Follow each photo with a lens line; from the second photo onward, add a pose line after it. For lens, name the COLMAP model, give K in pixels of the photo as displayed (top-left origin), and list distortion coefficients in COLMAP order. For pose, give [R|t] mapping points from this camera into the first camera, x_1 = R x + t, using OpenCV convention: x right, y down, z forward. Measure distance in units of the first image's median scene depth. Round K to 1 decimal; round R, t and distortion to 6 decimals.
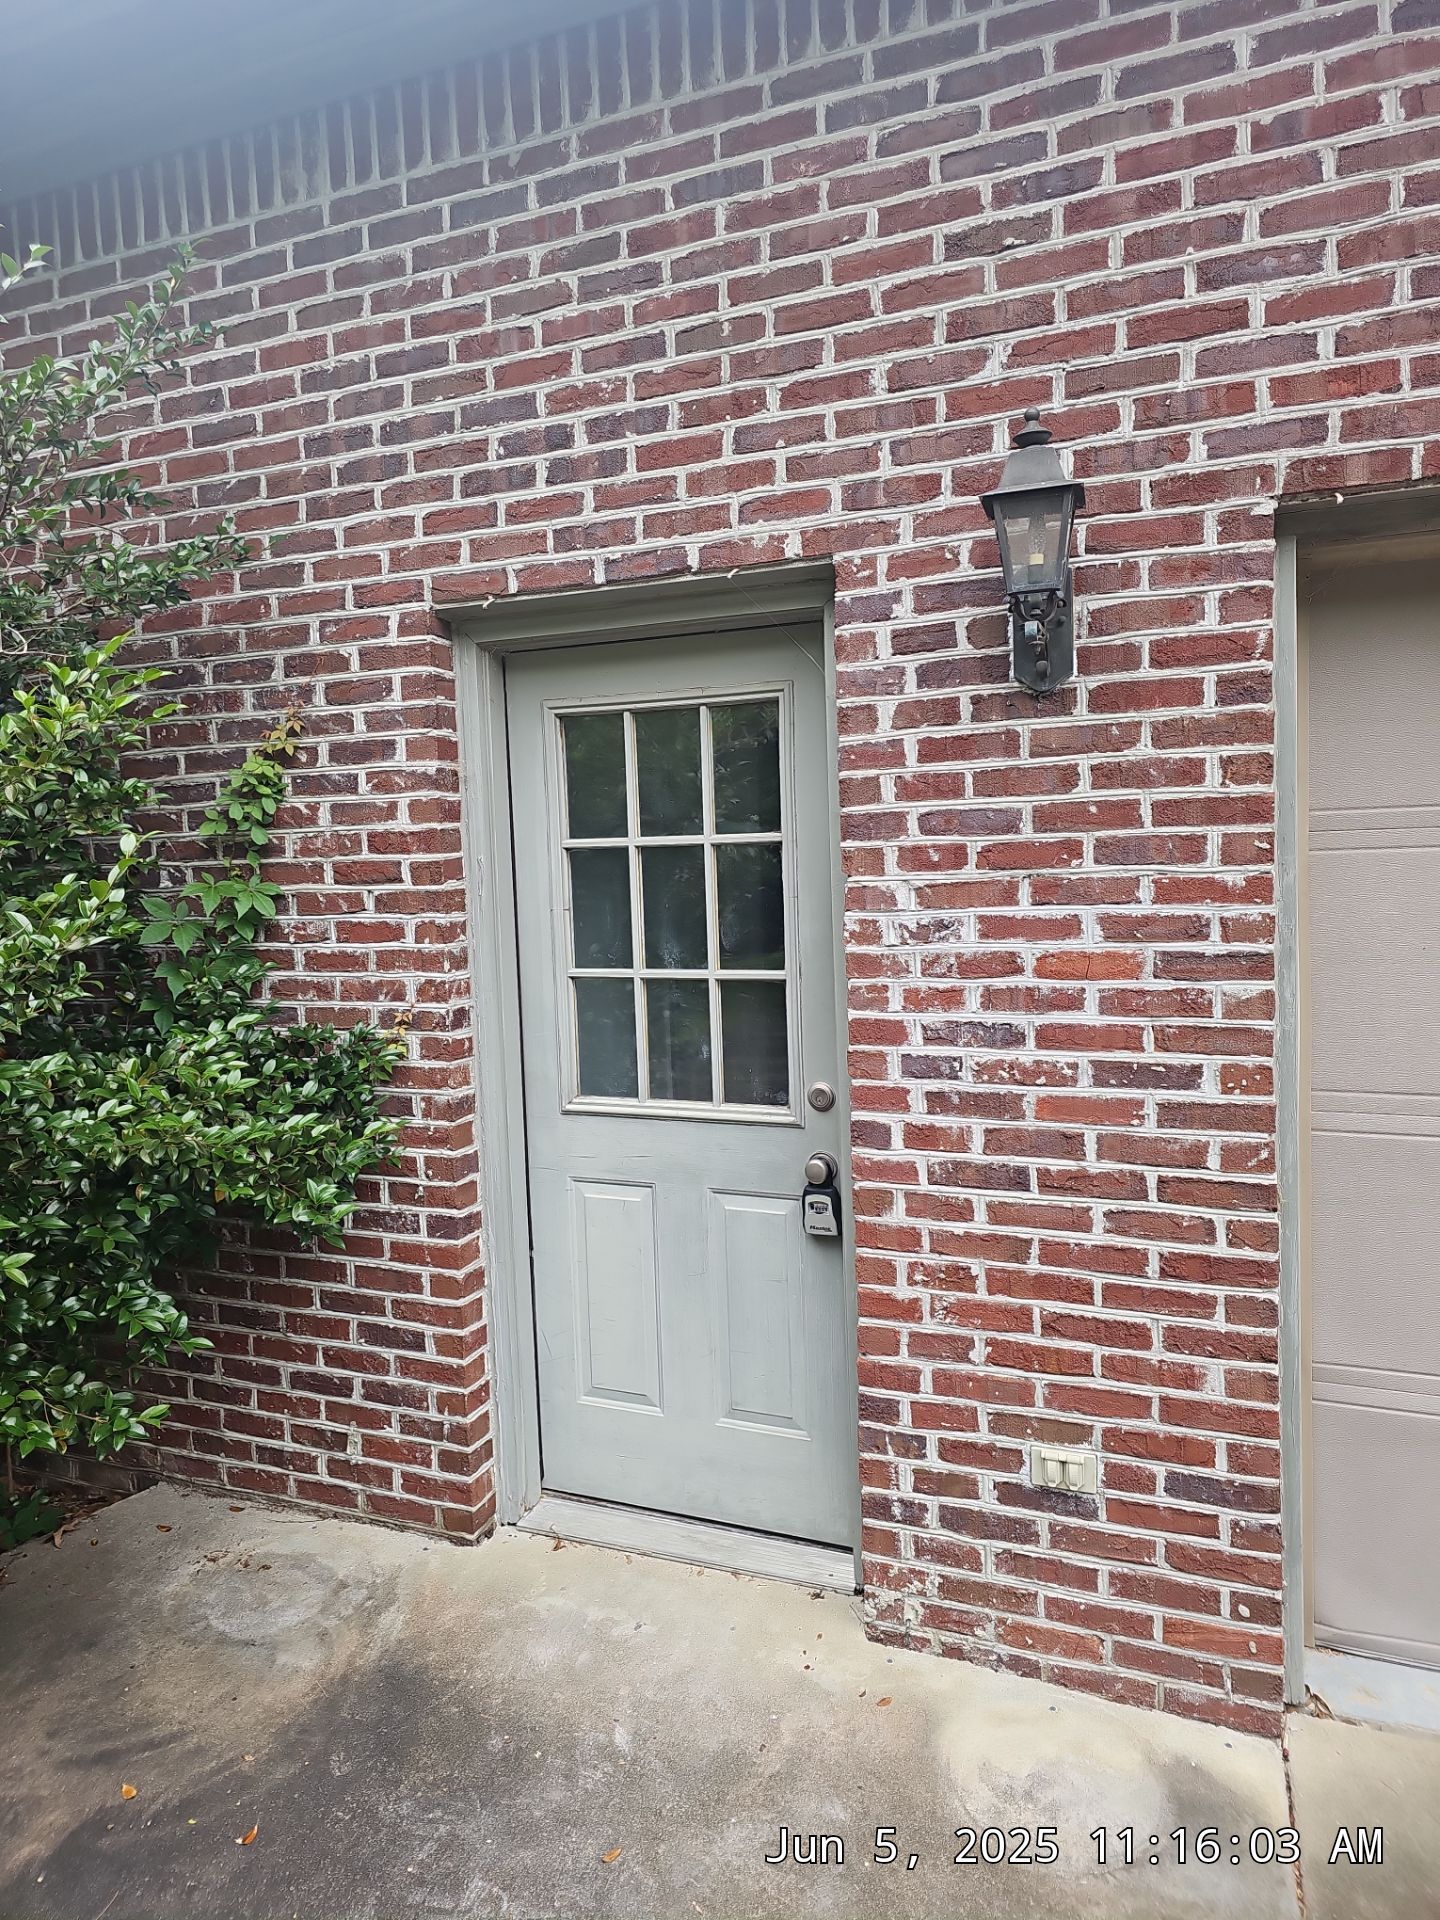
lens RADIAL K [[1271.0, 0, 703.4], [0, 1271.0, 954.6], [0, 0, 1]] dist [0.061222, -0.051921]
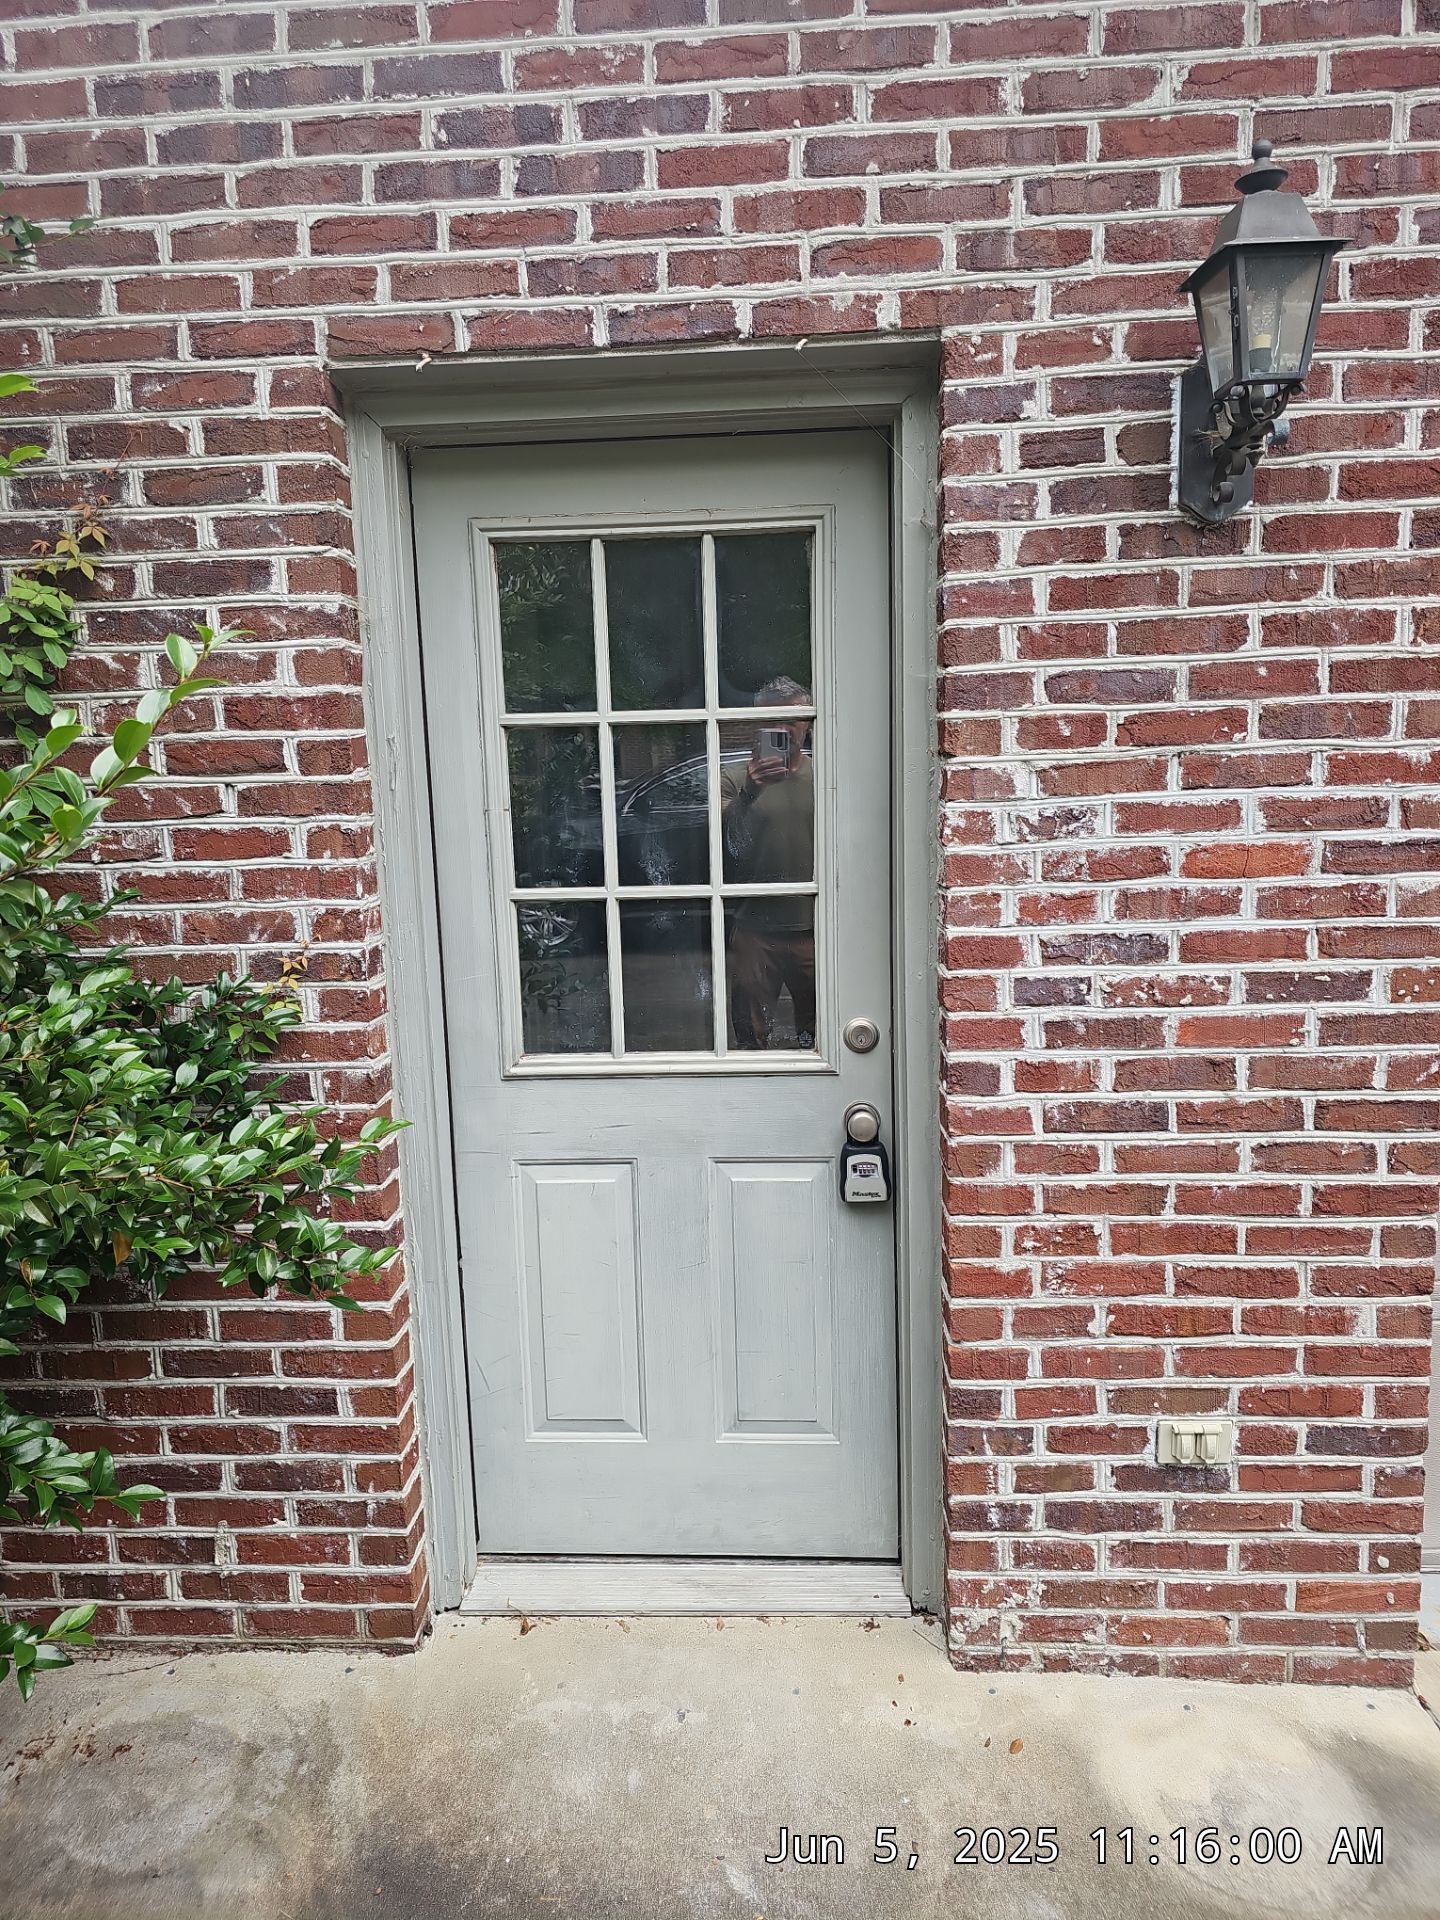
lens RADIAL K [[1271.0, 0, 707.7], [0, 1271.0, 959.2], [0, 0, 1]] dist [0.061222, -0.051921]
pose [[0.943618, -0.048303, 0.327493, -0.284458], [0.027447, 0.997307, 0.068011, 0.005539], [-0.329896, -0.055187, 0.942403, 0.287359]]
